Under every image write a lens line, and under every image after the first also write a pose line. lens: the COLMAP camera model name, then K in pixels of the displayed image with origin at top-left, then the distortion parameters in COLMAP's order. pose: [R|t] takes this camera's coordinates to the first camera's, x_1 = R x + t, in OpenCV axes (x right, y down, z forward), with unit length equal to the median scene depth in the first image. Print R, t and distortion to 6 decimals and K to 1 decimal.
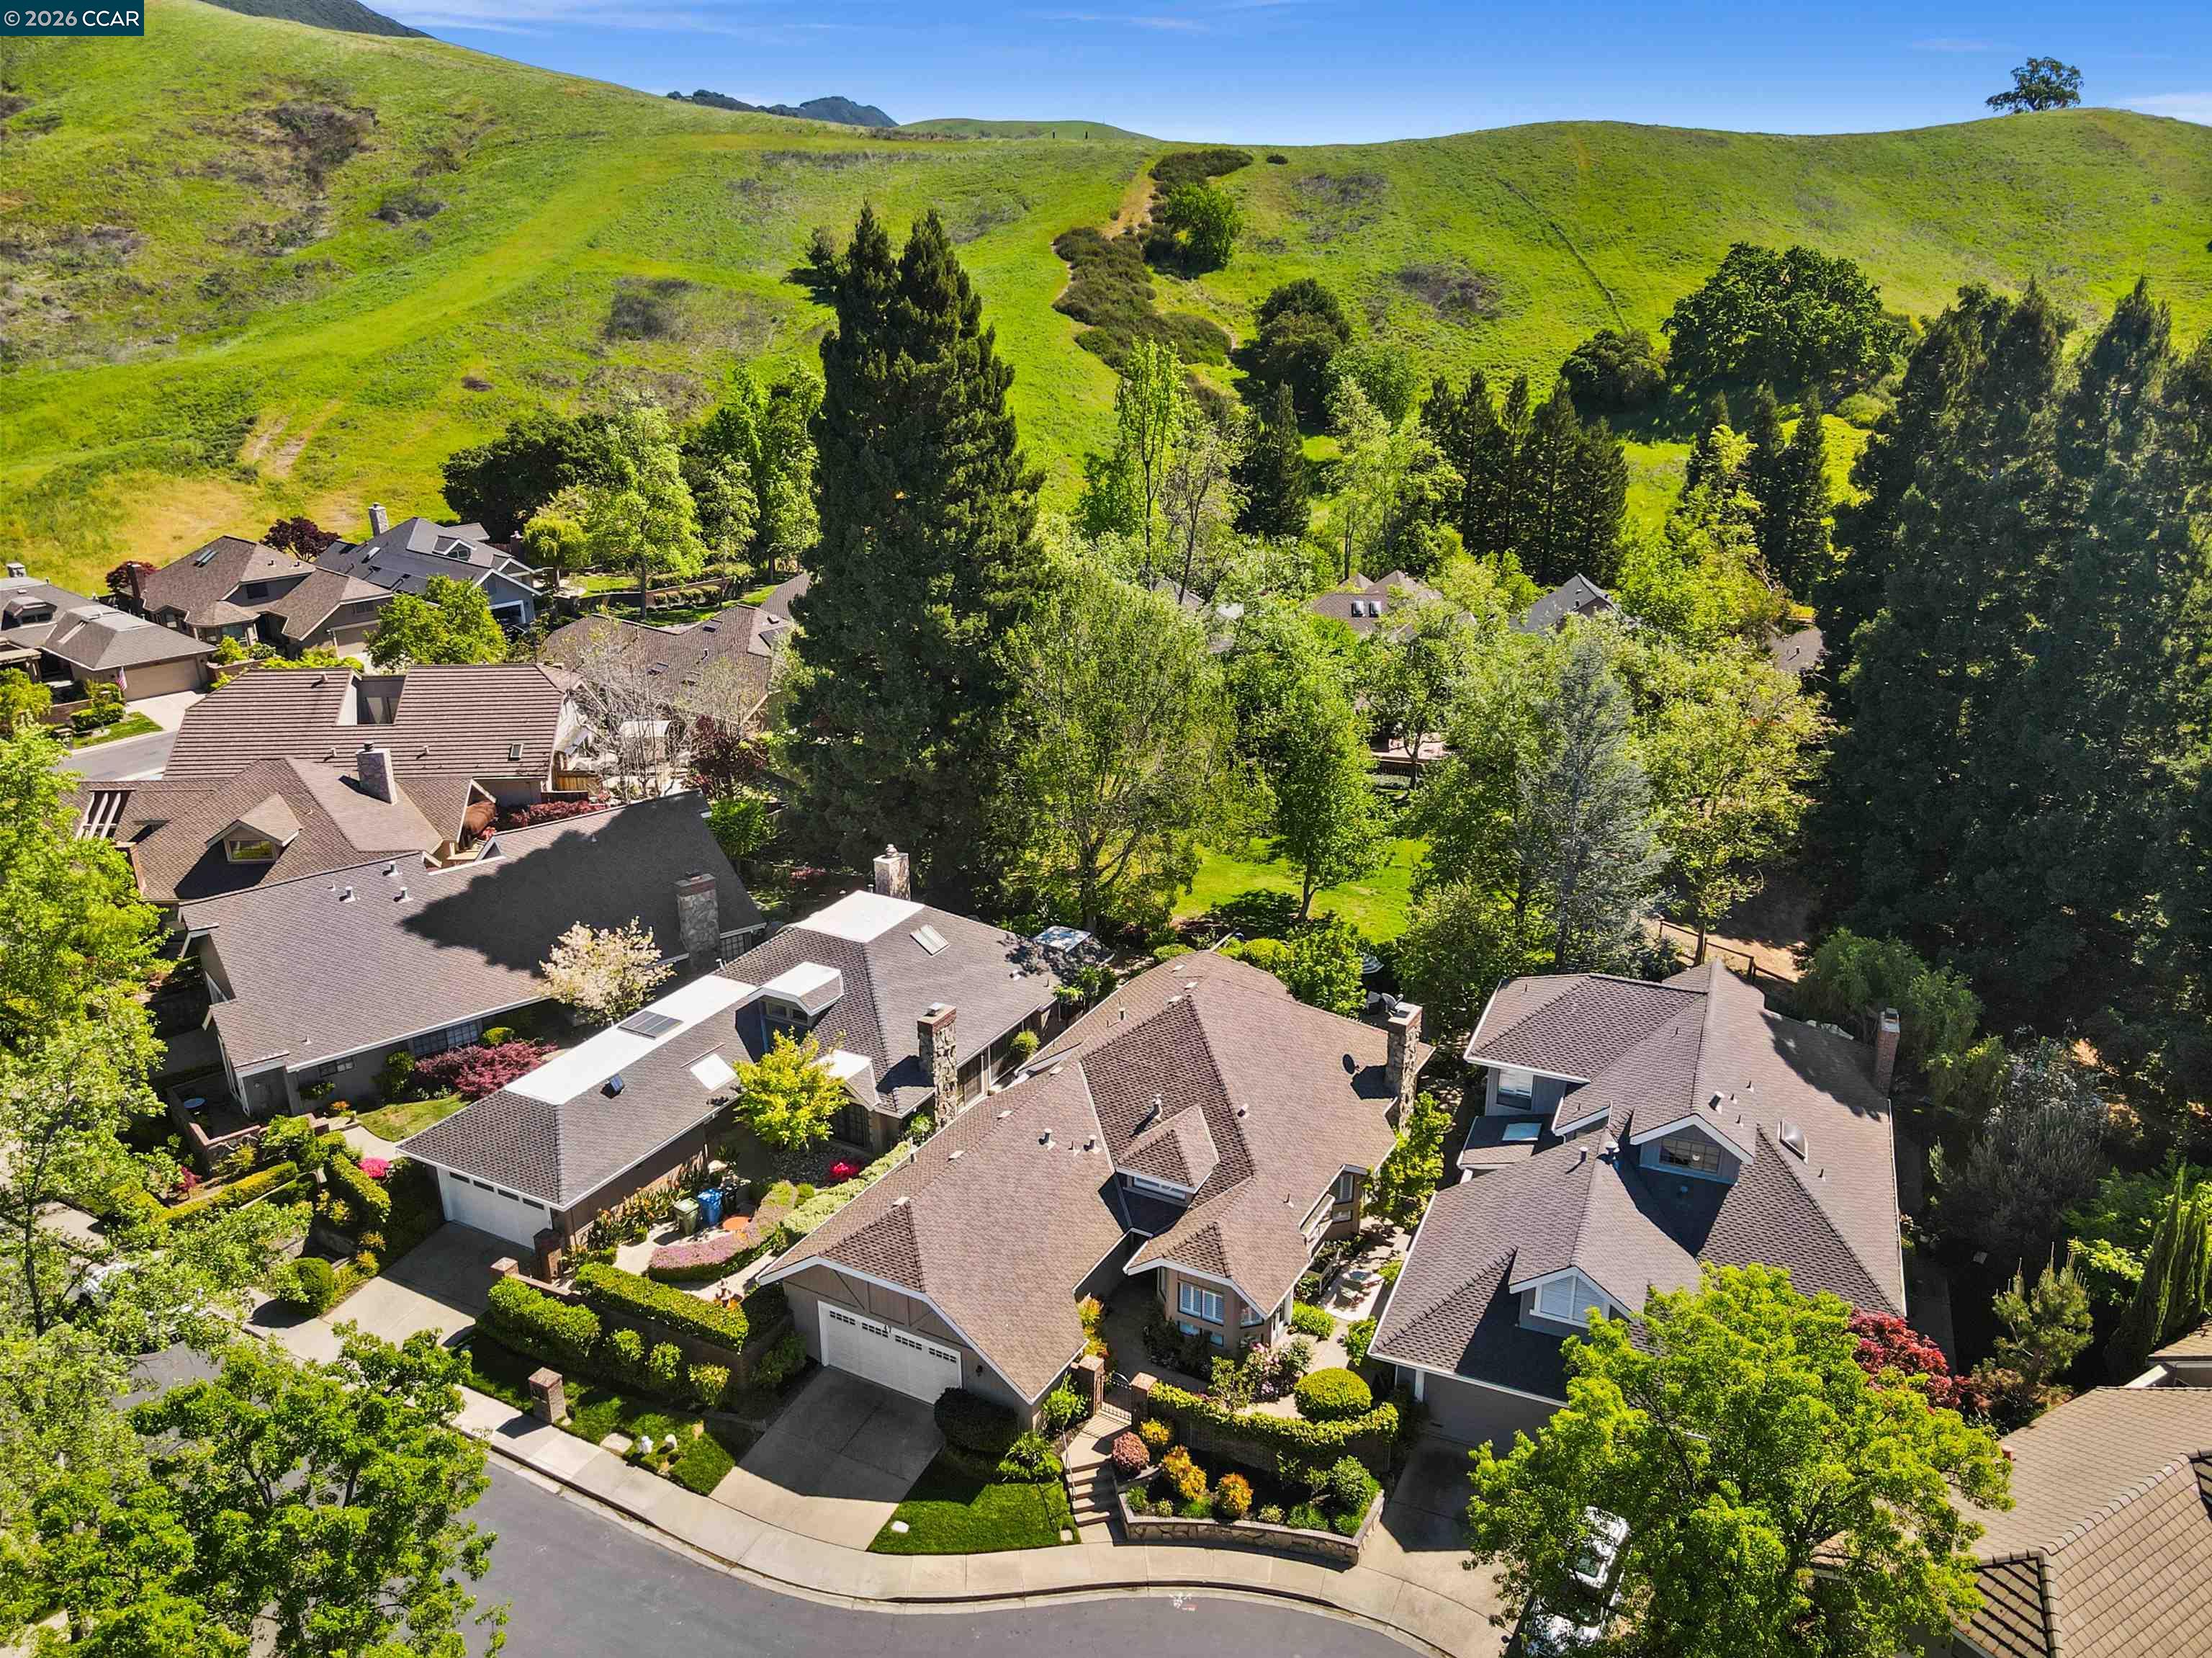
lens RADIAL K [[1569.8, 0, 1098.7], [0, 1569.8, 852.1], [0, 0, 1]] dist [0.007707, -0.001368]
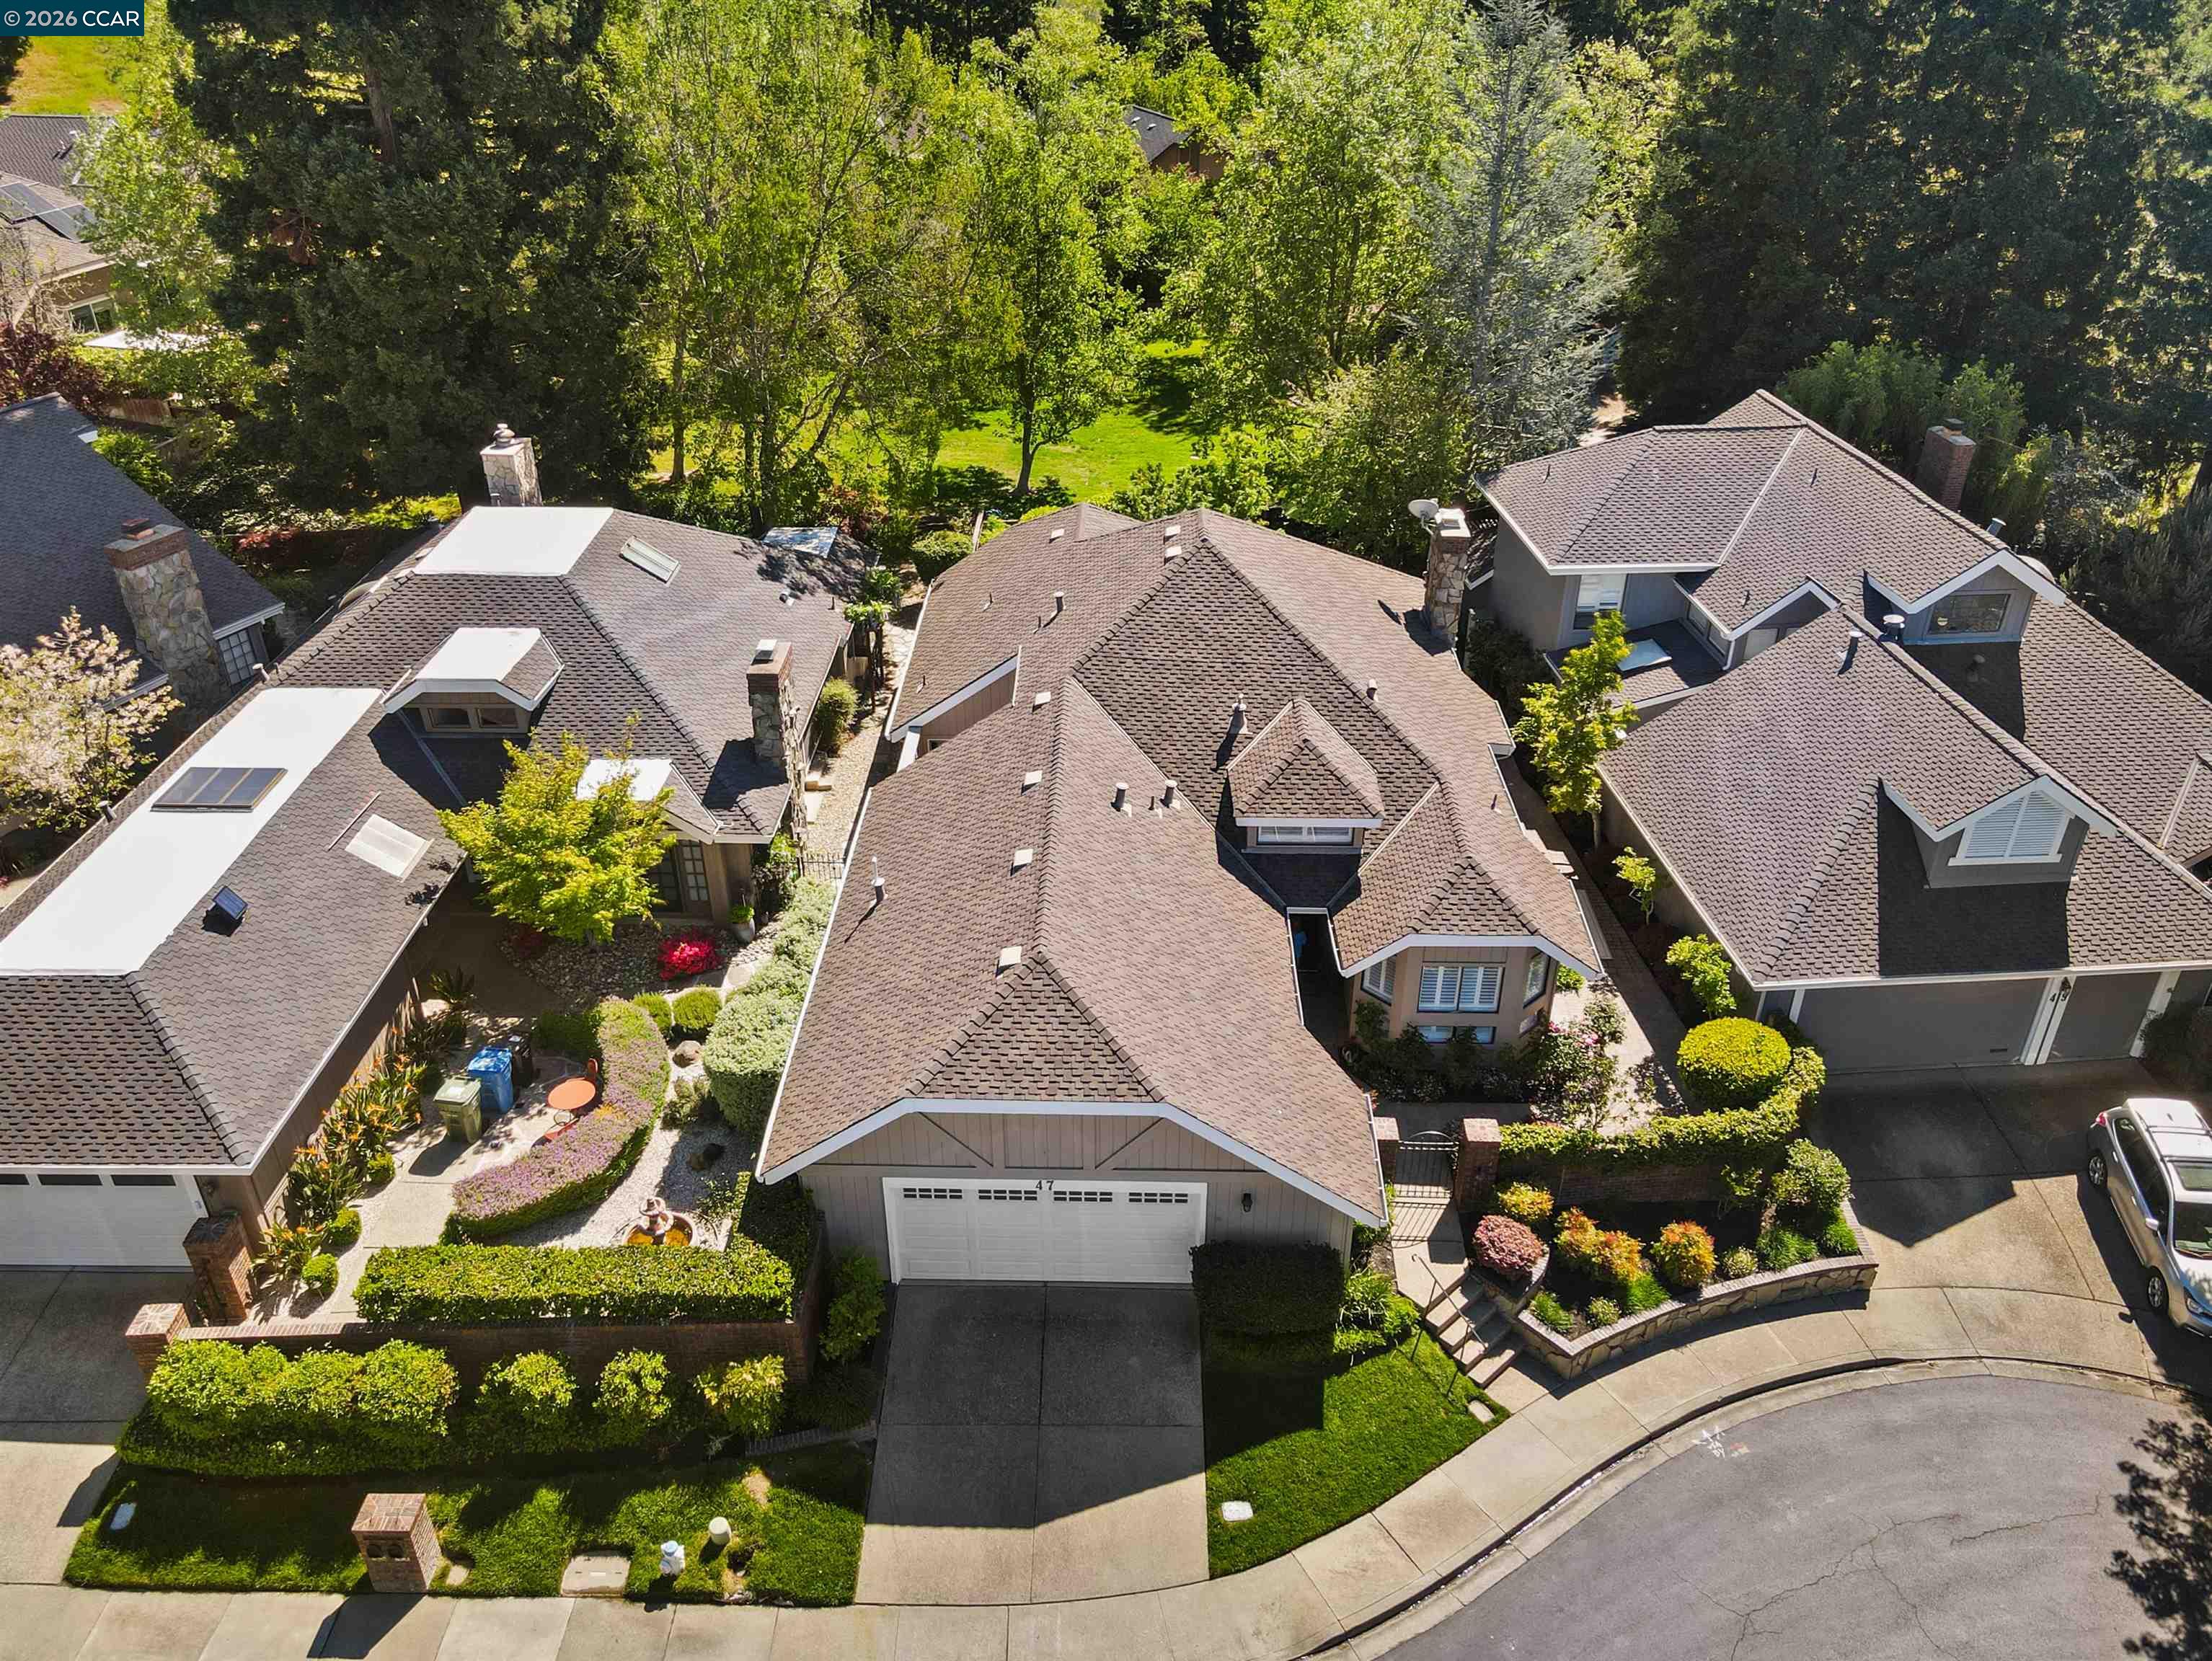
lens RADIAL K [[1643.8, 0, 1106.0], [0, 1643.8, 830.5], [0, 0, 1]] dist [0.003935, 0.000334]
pose [[0.888232, -0.231685, 0.396694, -0.289505], [0.155984, 0.964313, 0.213936, 0.062504], [-0.432103, -0.128147, 0.892673, 0.463723]]
